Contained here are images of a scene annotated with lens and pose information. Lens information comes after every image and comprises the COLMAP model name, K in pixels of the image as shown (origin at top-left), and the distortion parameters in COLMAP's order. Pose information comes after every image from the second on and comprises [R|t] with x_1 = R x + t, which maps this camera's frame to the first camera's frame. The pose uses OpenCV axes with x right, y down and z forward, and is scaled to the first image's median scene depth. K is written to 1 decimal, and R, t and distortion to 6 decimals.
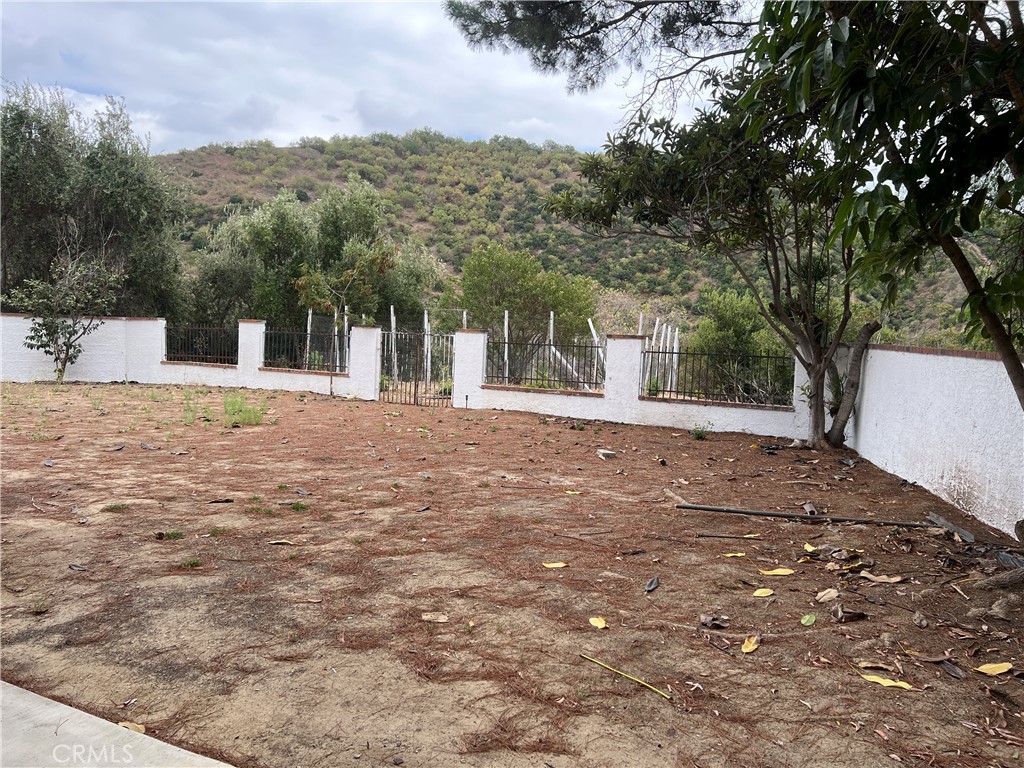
lens RADIAL K [[765.4, 0, 512.0], [0, 765.4, 384.0], [0, 0, 1]] dist [0.069710, -0.064650]
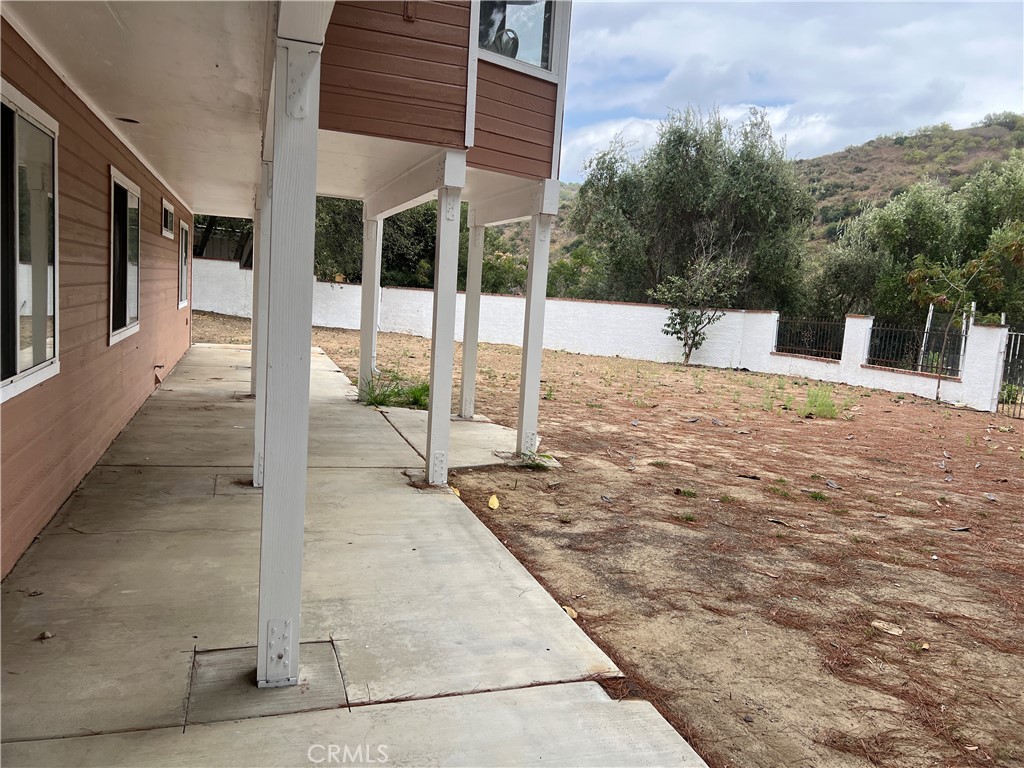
lens RADIAL K [[765.4, 0, 512.0], [0, 765.4, 384.0], [0, 0, 1]] dist [0.069710, -0.064650]
pose [[0.704431, 0.095689, -0.703293, 0.118931], [-0.093783, 0.994731, 0.041407, 0.009556], [0.703549, 0.036788, 0.709694, 0.007622]]
